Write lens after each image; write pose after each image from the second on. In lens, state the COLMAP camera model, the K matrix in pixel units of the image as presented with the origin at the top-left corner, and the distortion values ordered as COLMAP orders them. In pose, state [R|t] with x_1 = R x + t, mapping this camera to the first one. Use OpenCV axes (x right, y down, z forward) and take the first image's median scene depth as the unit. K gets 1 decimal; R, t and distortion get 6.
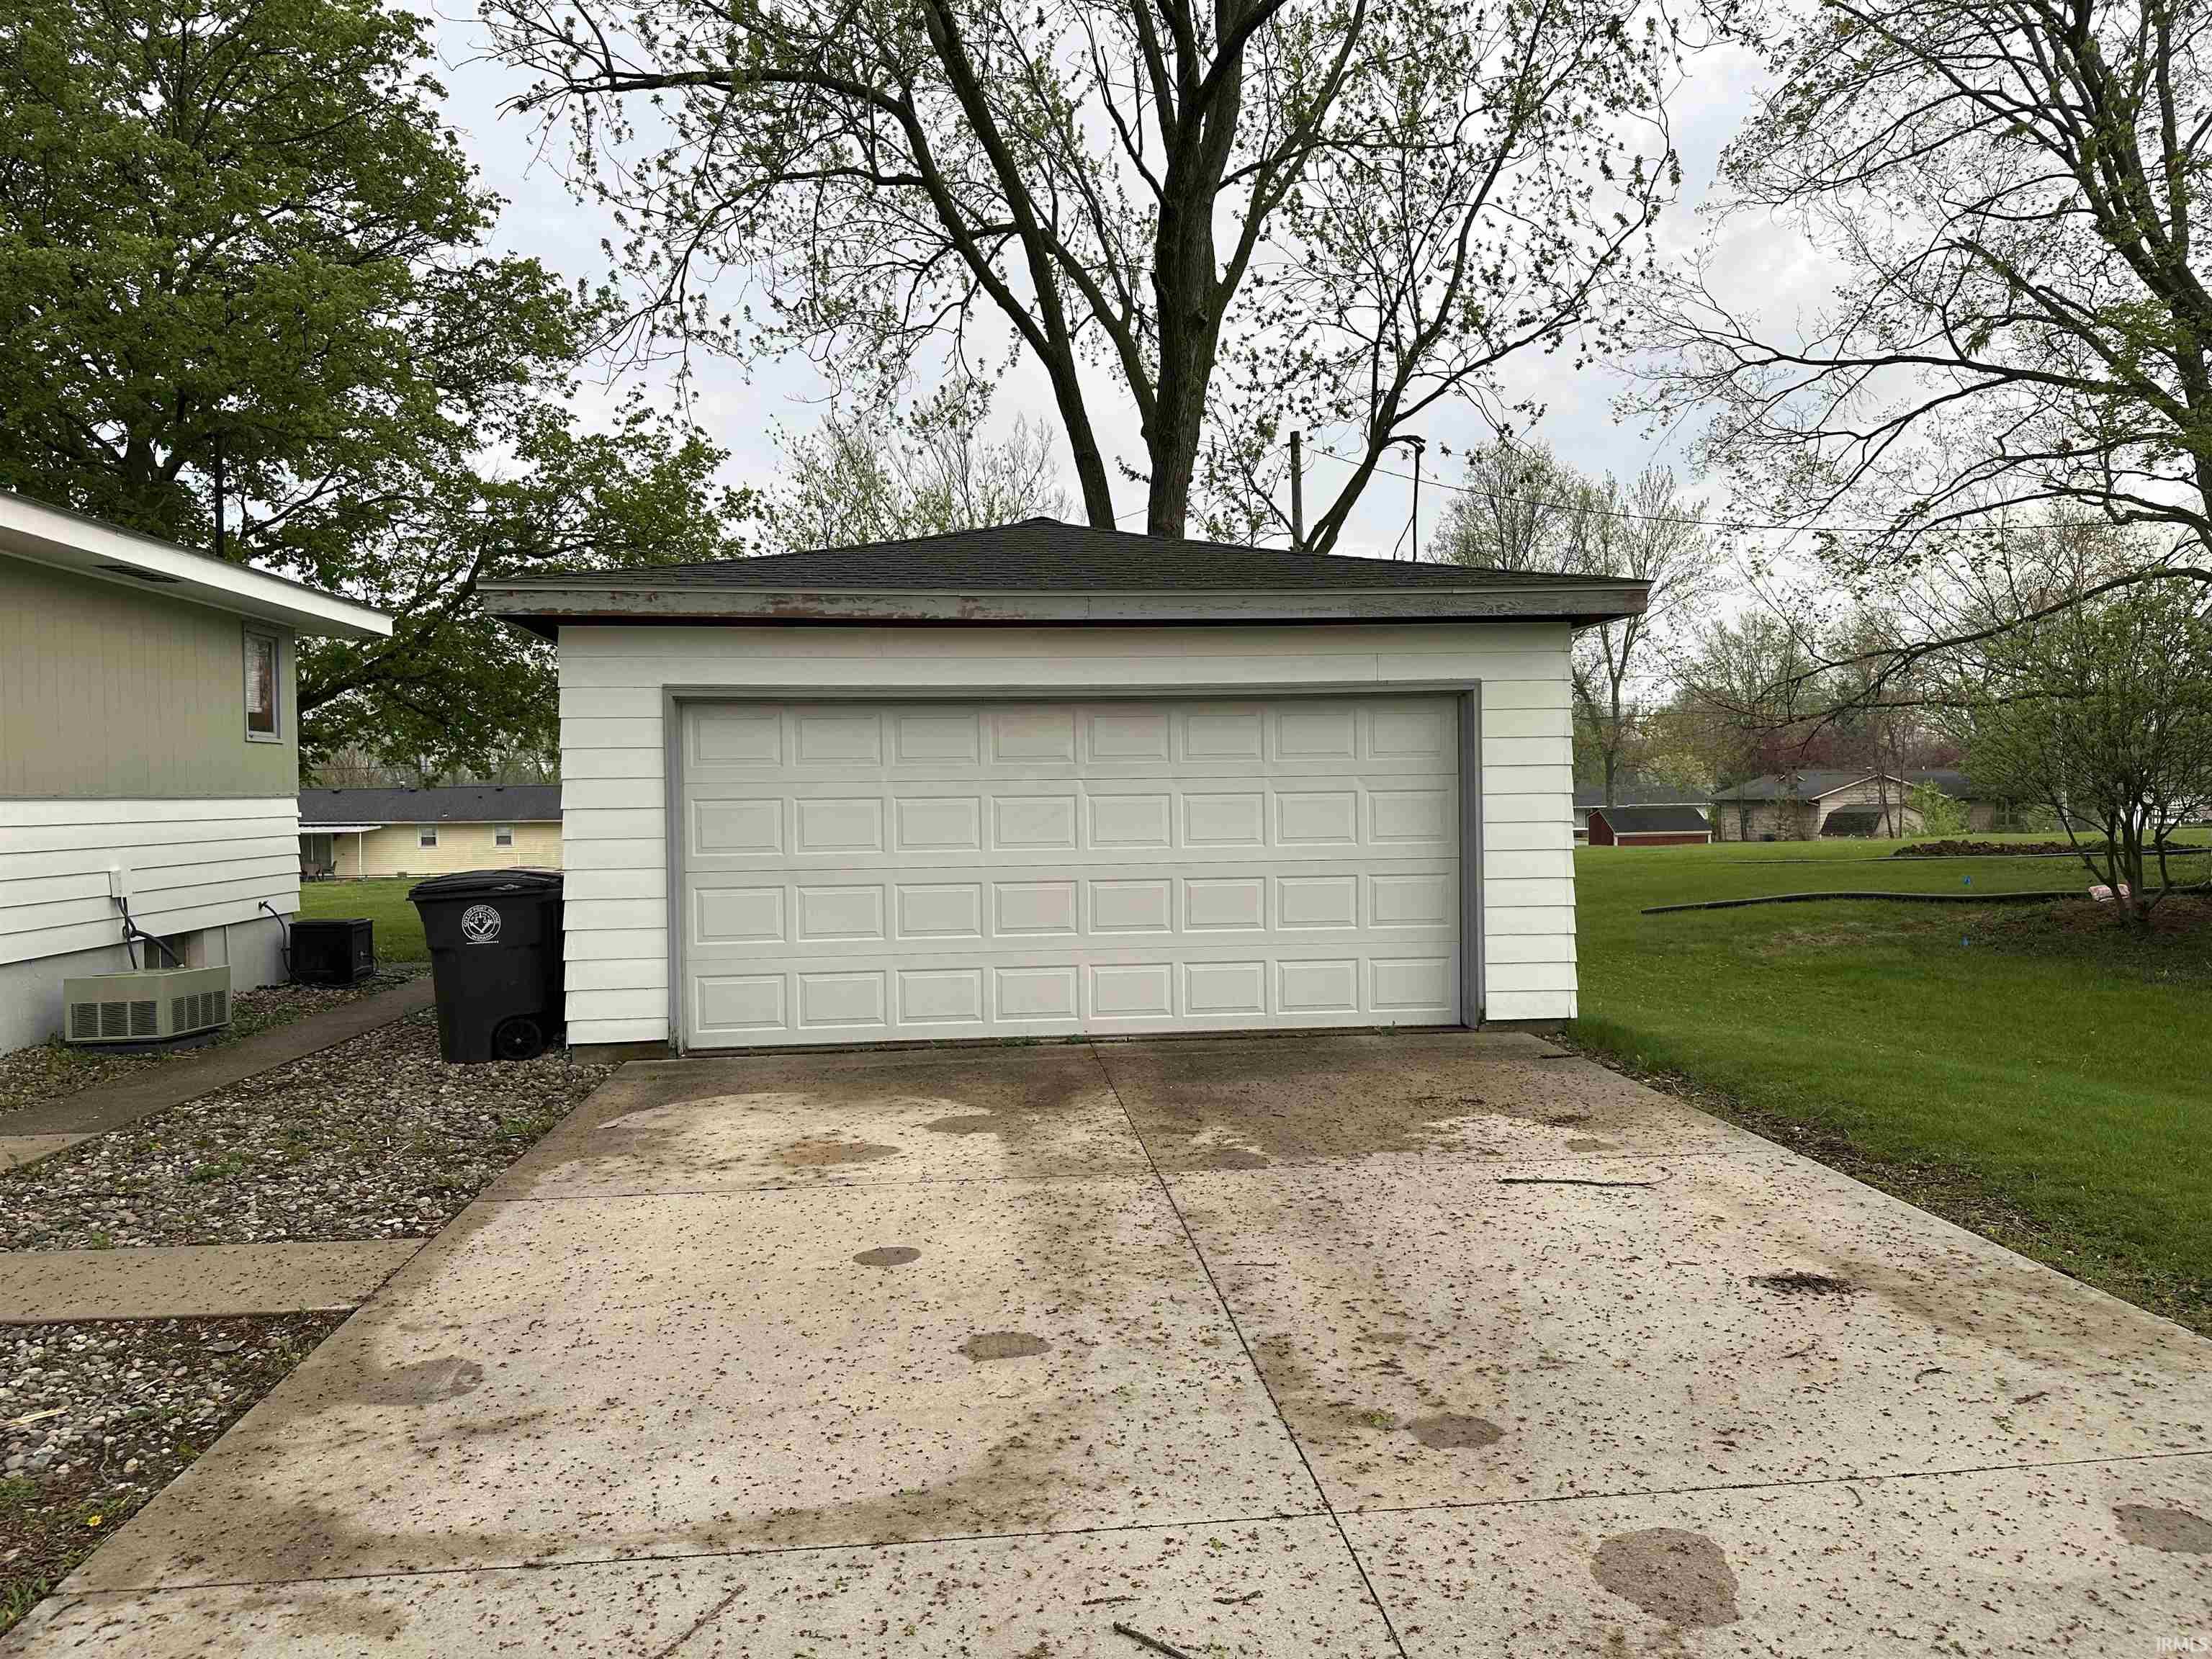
lens RADIAL K [[1546.0, 0, 1106.0], [0, 1546.0, 829.5], [0, 0, 1]] dist [0.003625, 0.000808]
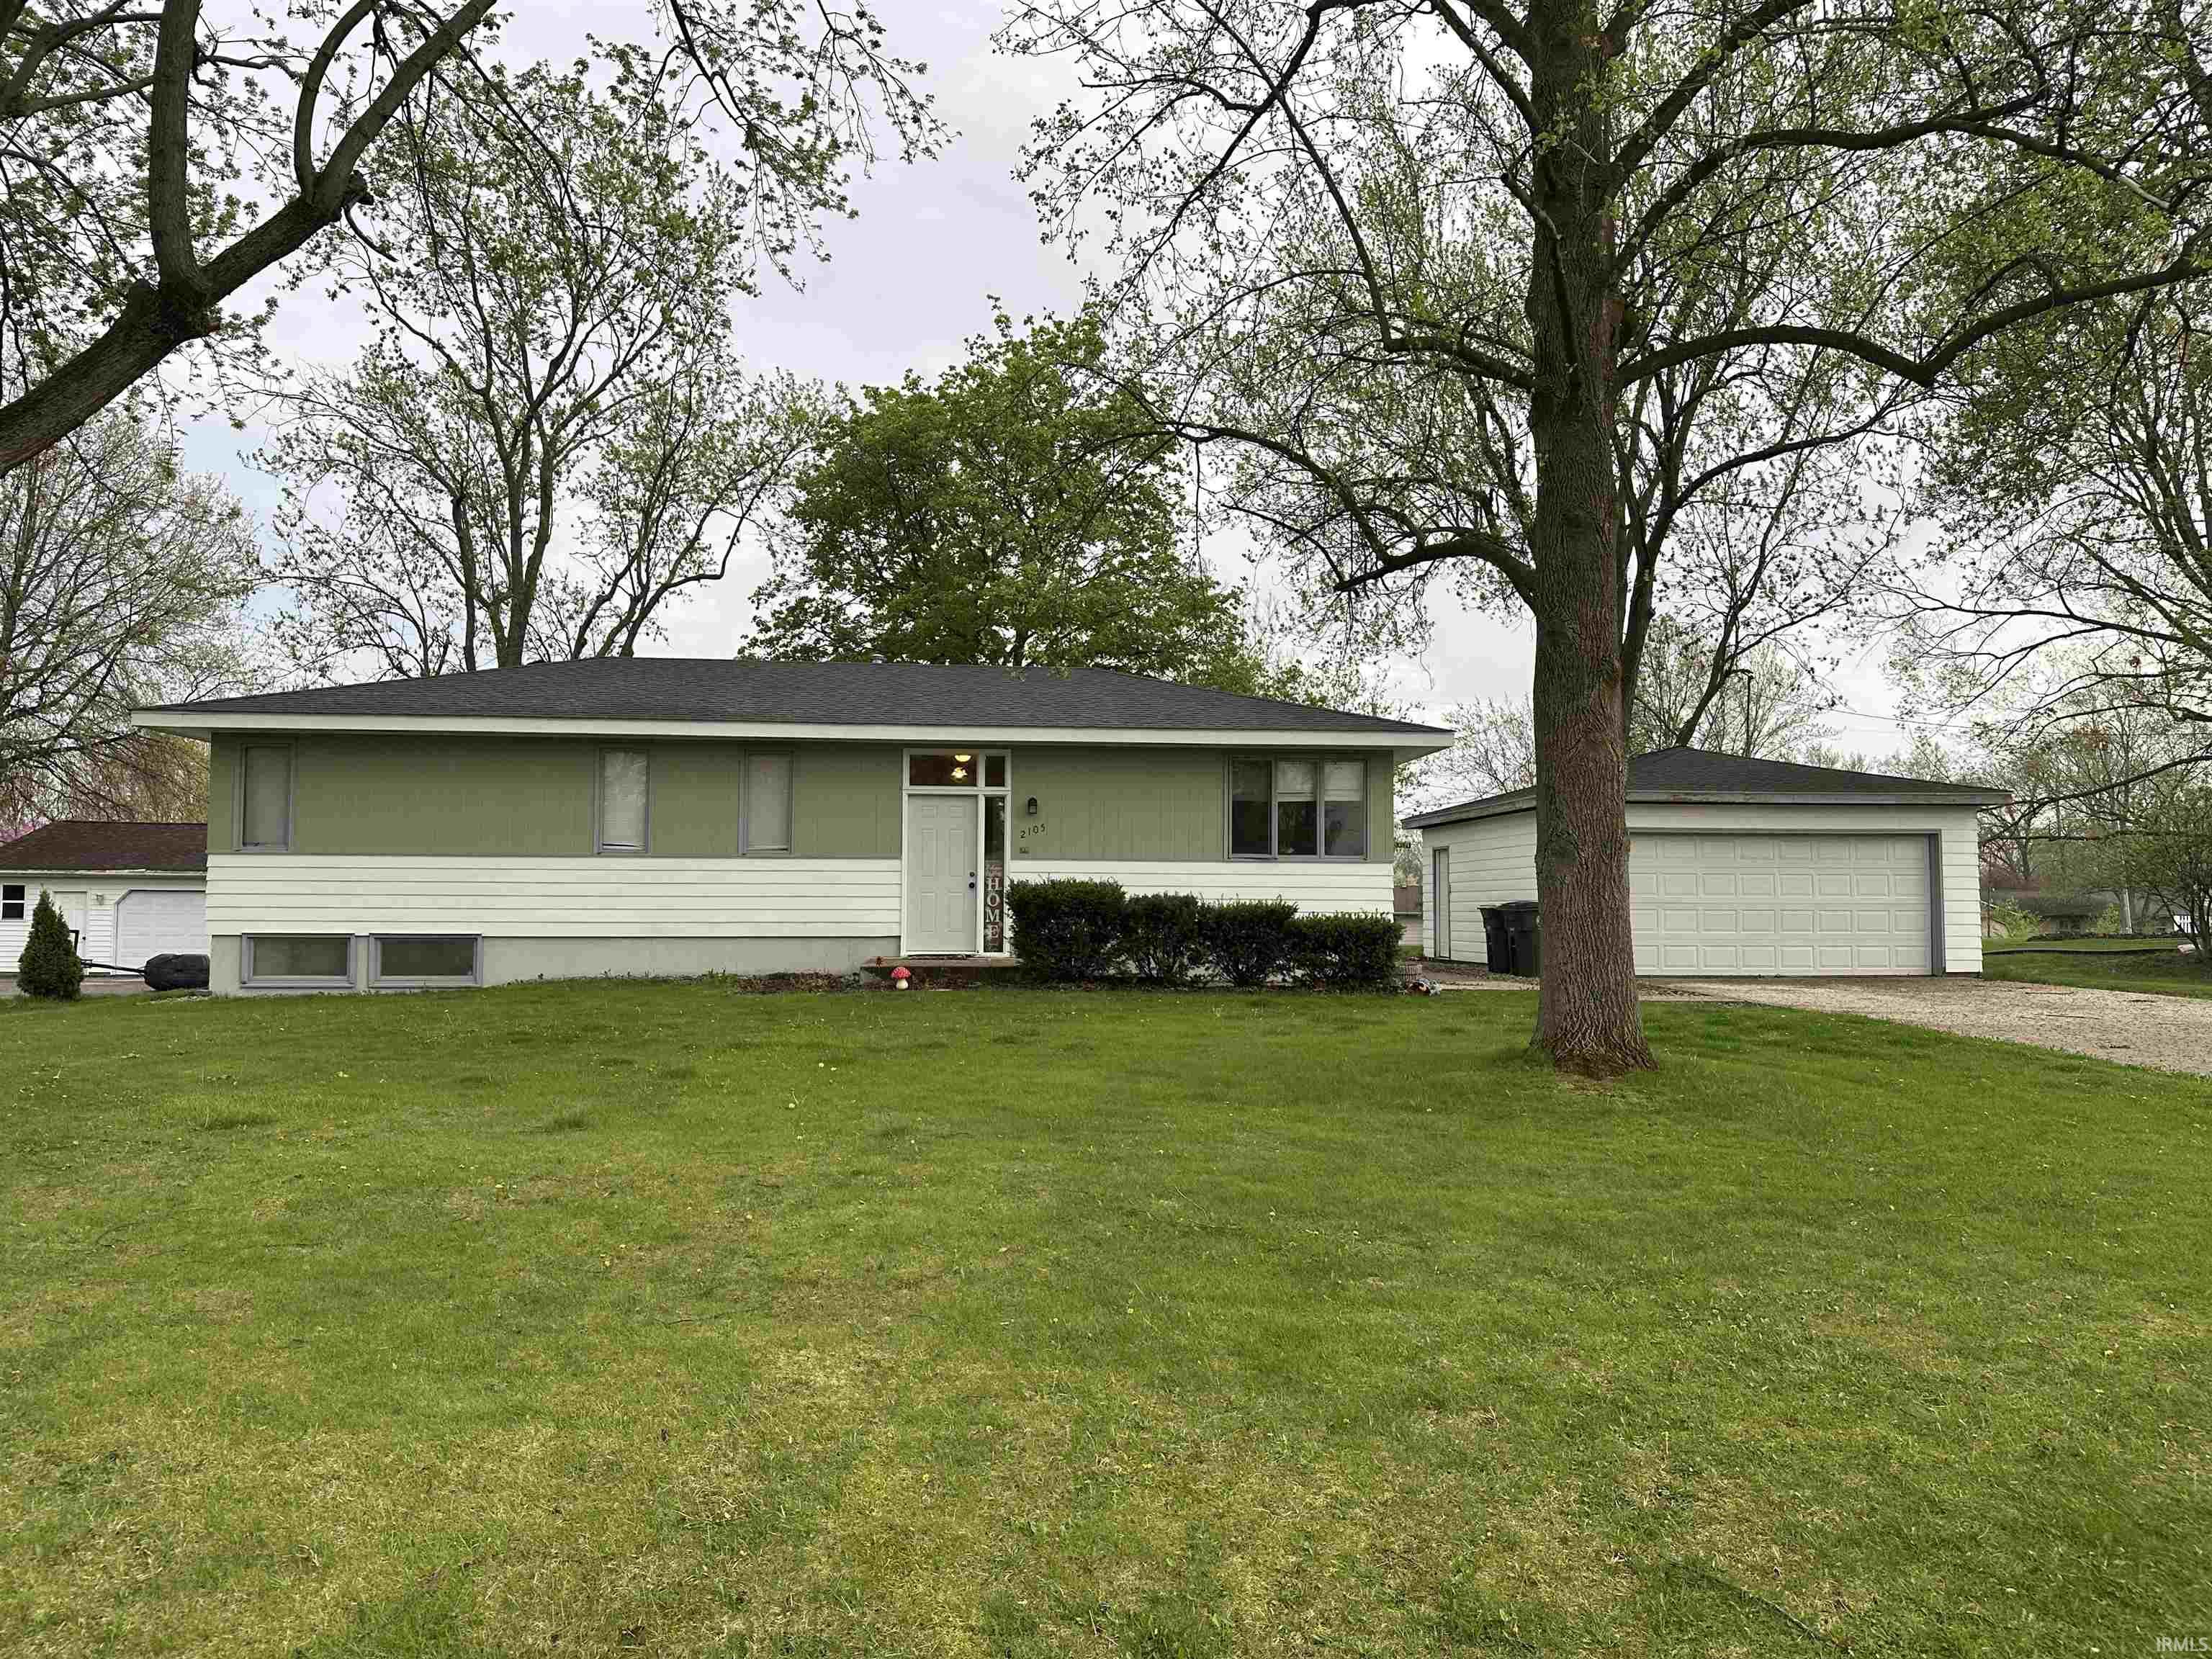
lens RADIAL K [[1546.0, 0, 1106.0], [0, 1546.0, 829.5], [0, 0, 1]] dist [0.003625, 0.000808]
pose [[0.999864, 0.012953, -0.010175, -0.412822], [-0.013673, 0.997144, -0.074273, 0.040143], [0.009183, 0.074402, 0.997186, -0.562258]]
